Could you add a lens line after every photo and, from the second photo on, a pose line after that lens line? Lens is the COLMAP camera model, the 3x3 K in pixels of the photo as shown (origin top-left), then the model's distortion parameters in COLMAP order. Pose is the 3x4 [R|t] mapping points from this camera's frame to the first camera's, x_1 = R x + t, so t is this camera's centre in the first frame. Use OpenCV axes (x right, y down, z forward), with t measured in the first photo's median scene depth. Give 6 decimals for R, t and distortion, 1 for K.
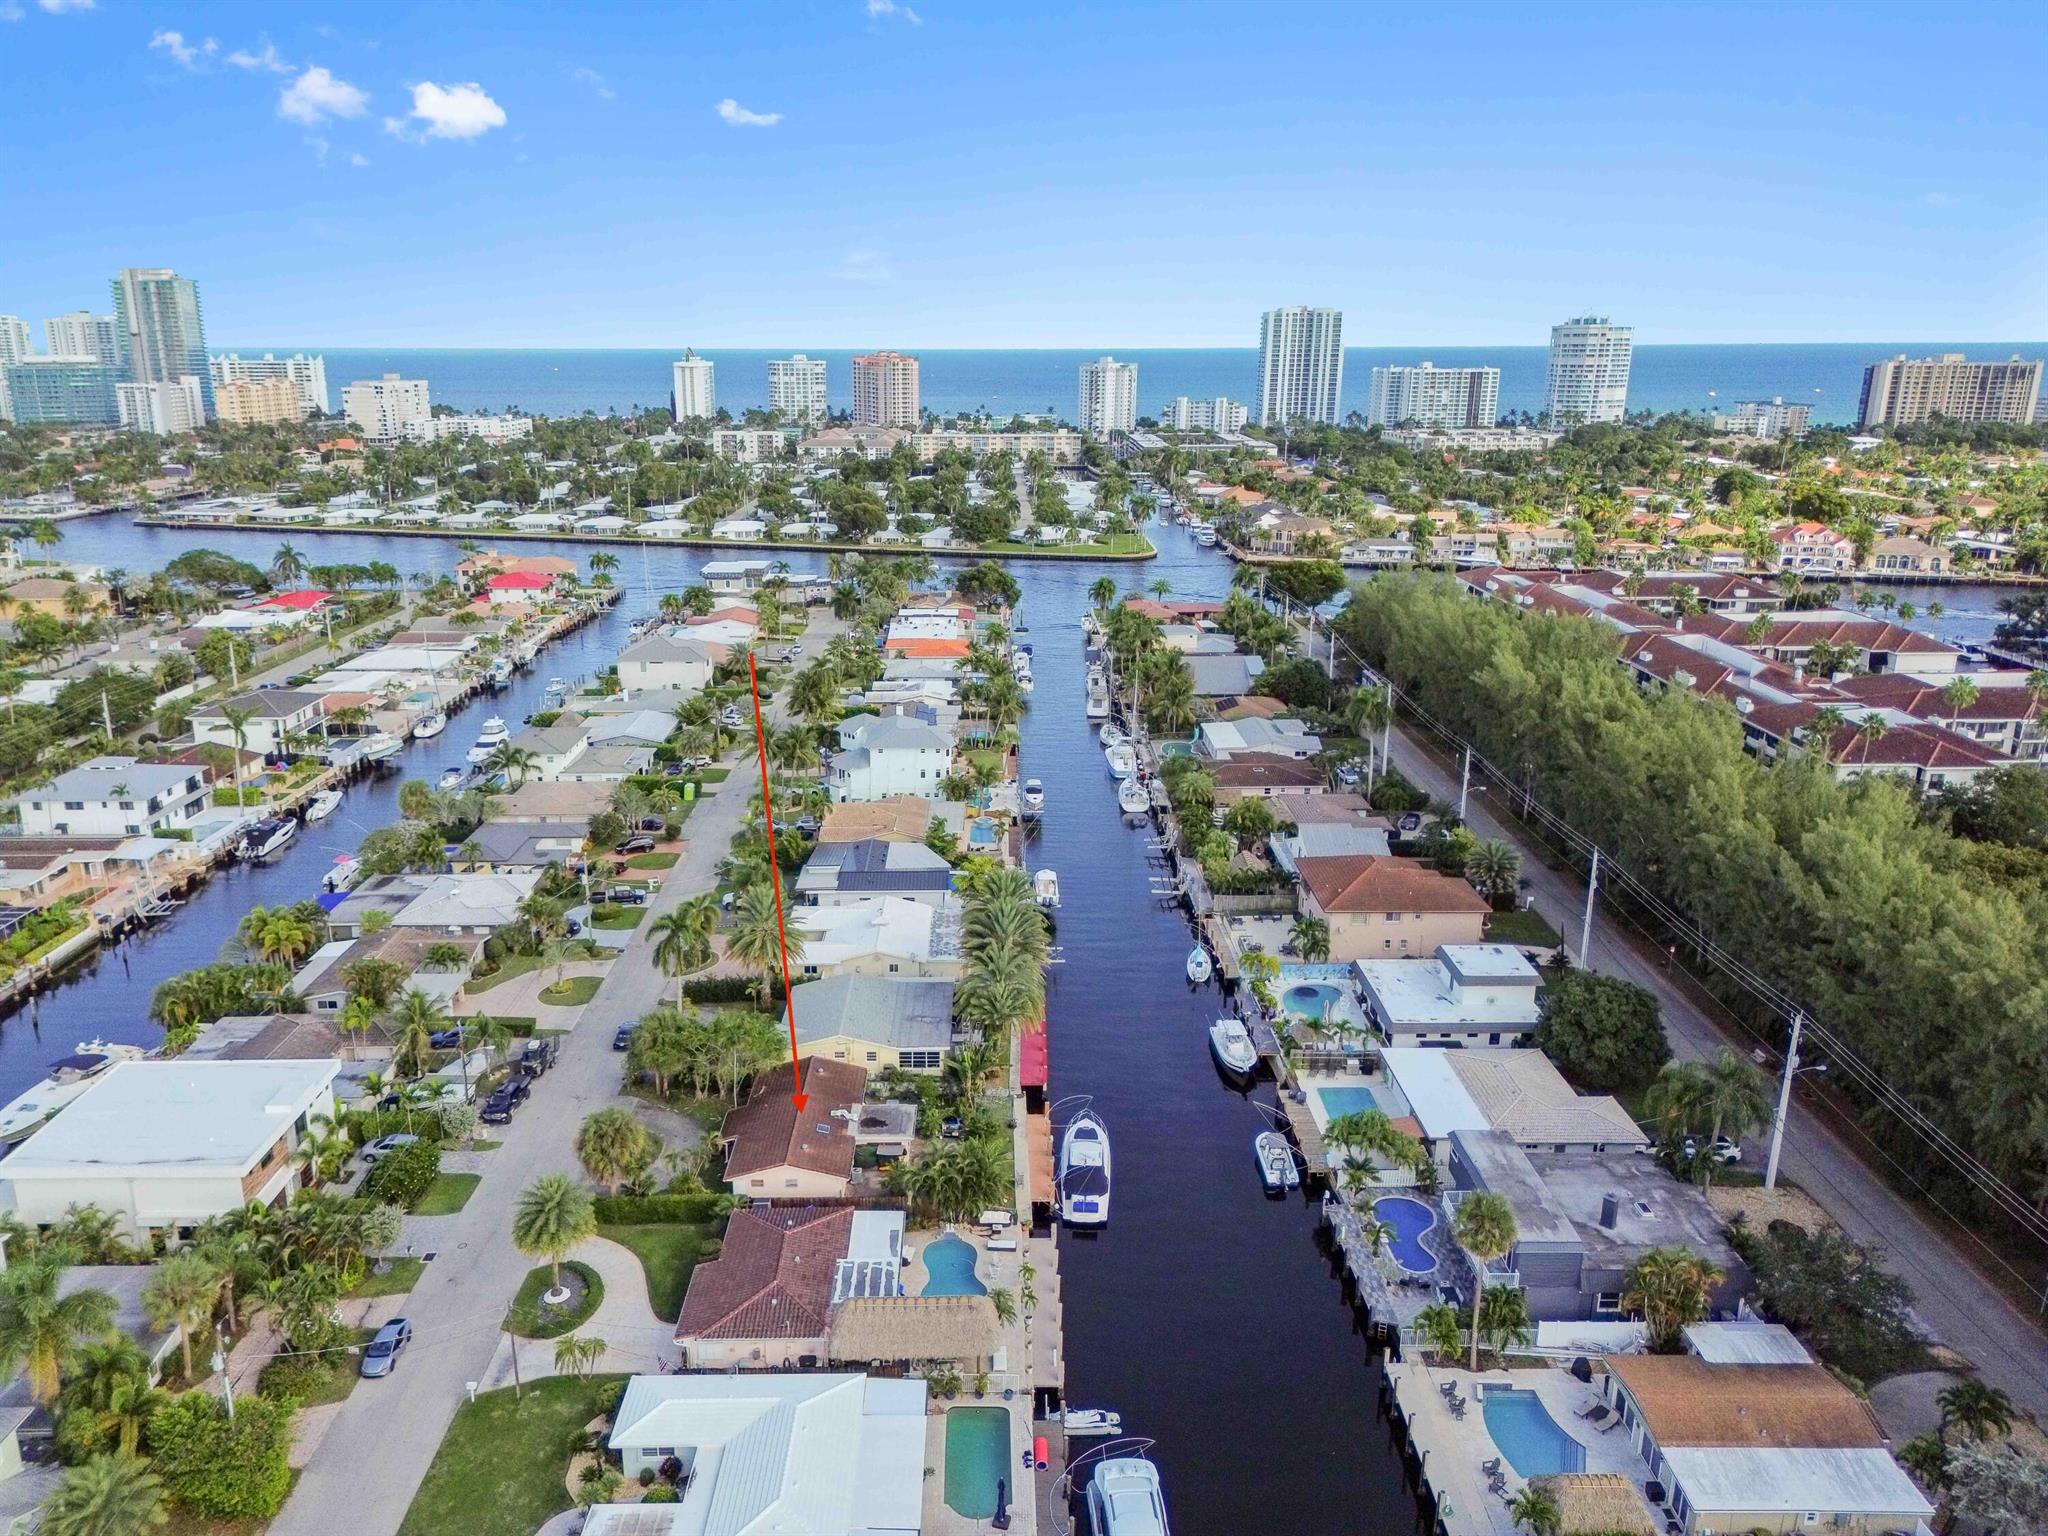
lens RADIAL K [[1415.7, 0, 1024.0], [0, 1415.7, 768.0], [0, 0, 1]] dist [0.070333, -0.050338]
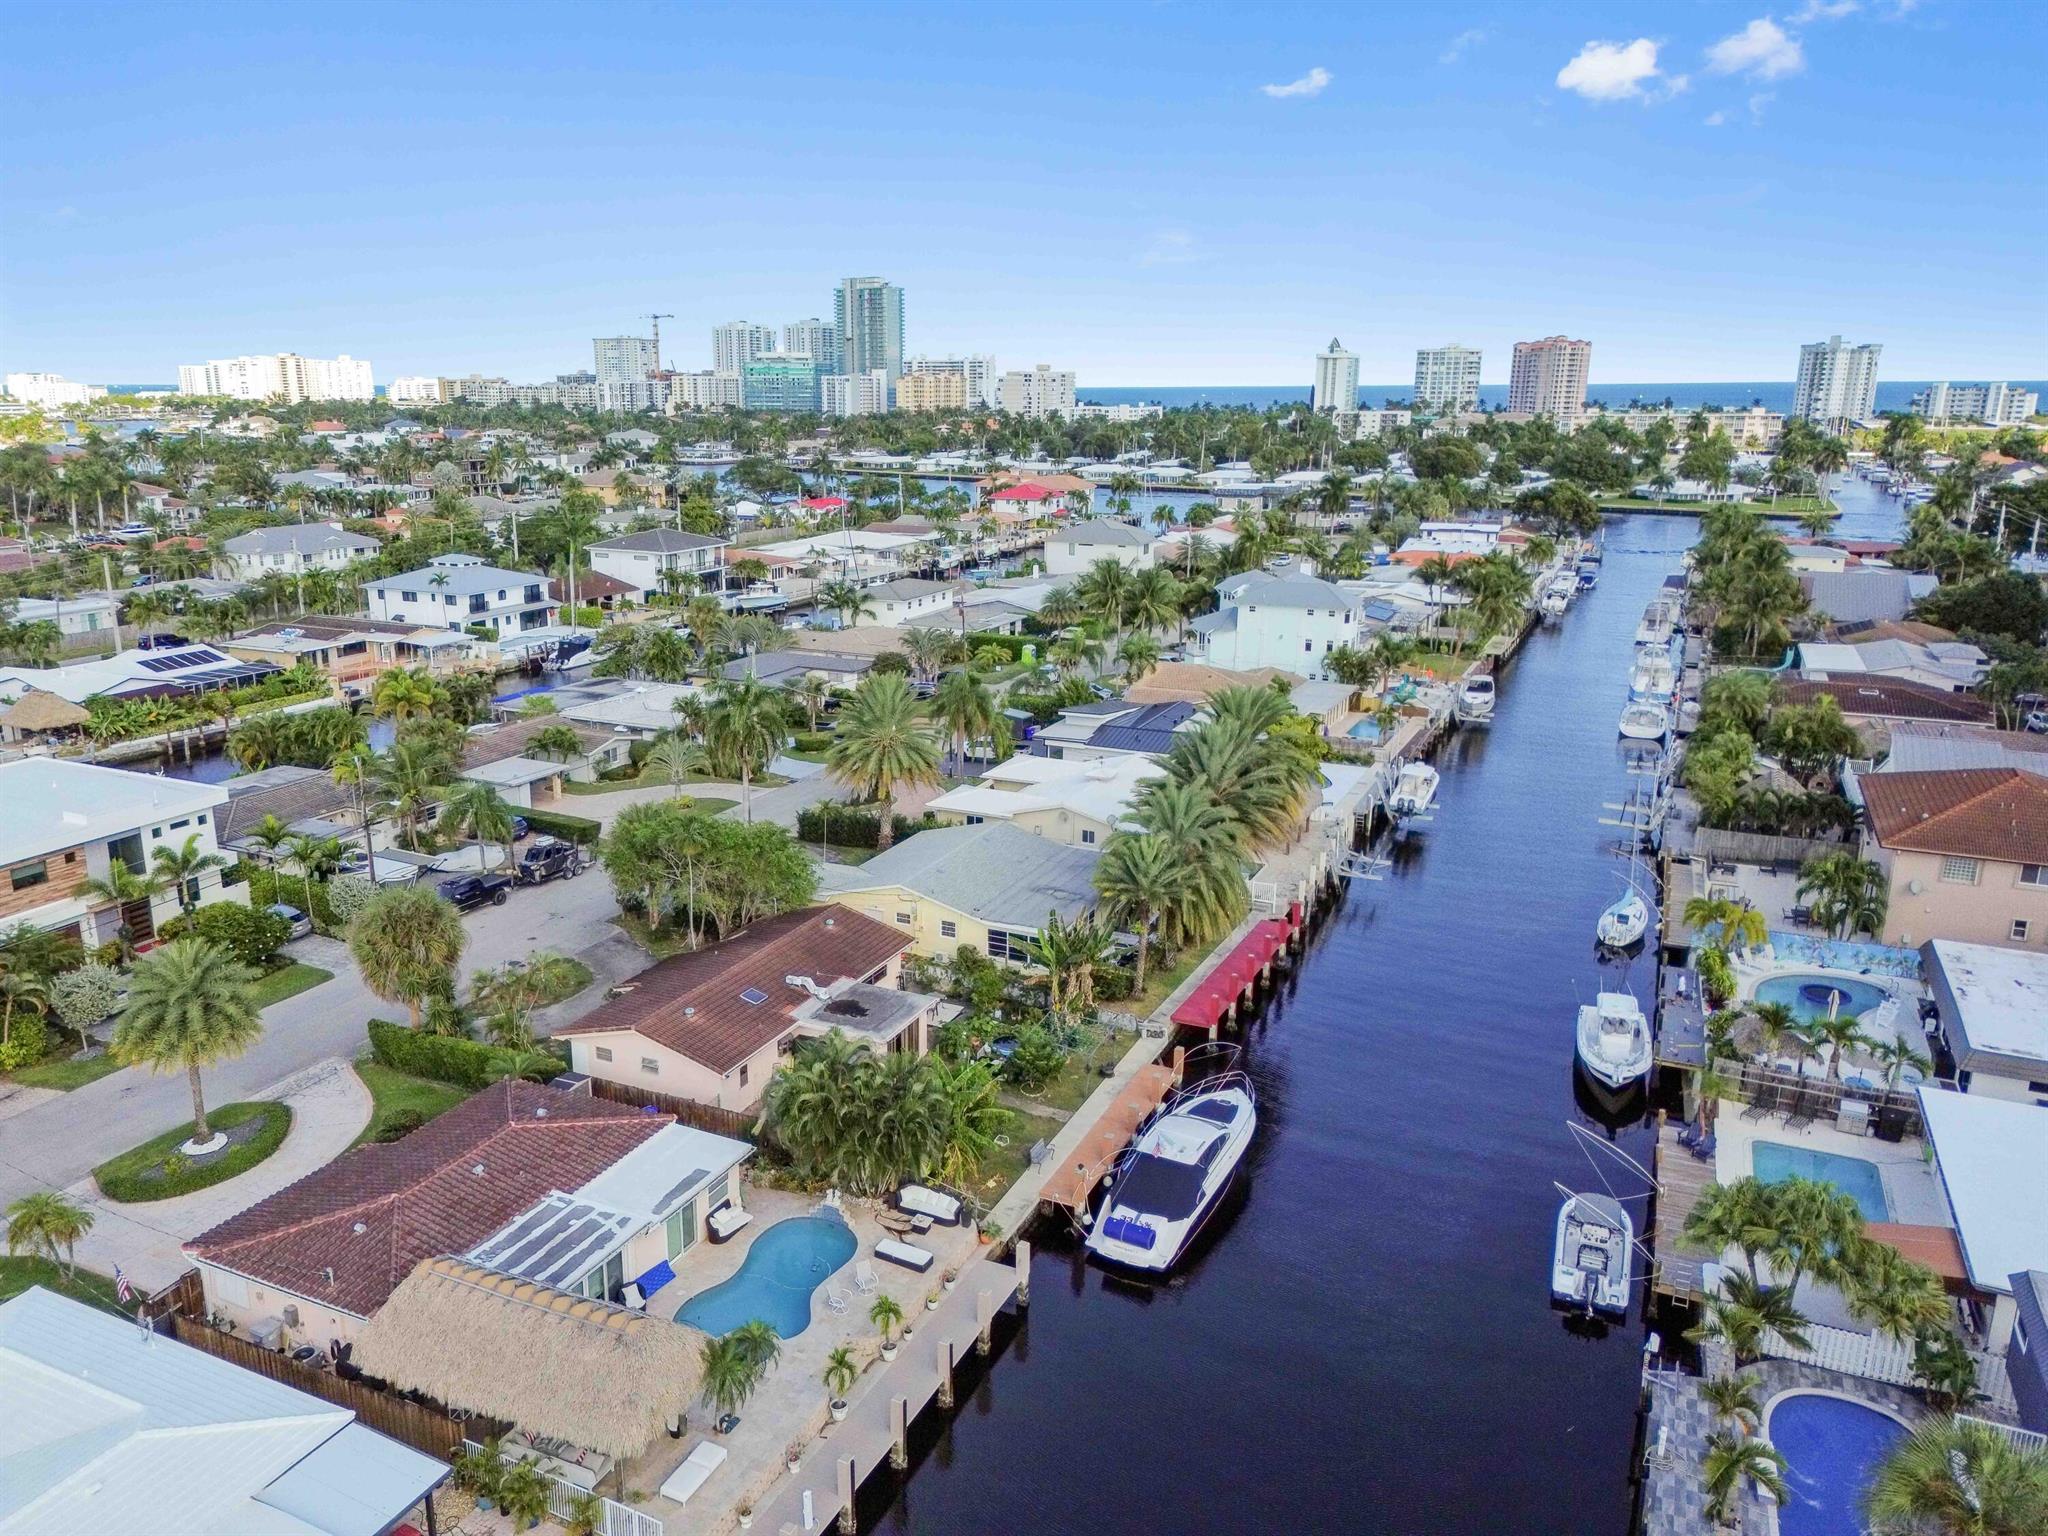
lens RADIAL K [[1439.0, 0, 1024.0], [0, 1439.0, 768.0], [0, 0, 1]] dist [0.061141, -0.045391]
pose [[0.898972, 0.107508, -0.424606, 0.169430], [-0.118342, 0.992973, 0.000864, 0.121018], [0.421715, 0.049472, 0.905378, 0.416484]]
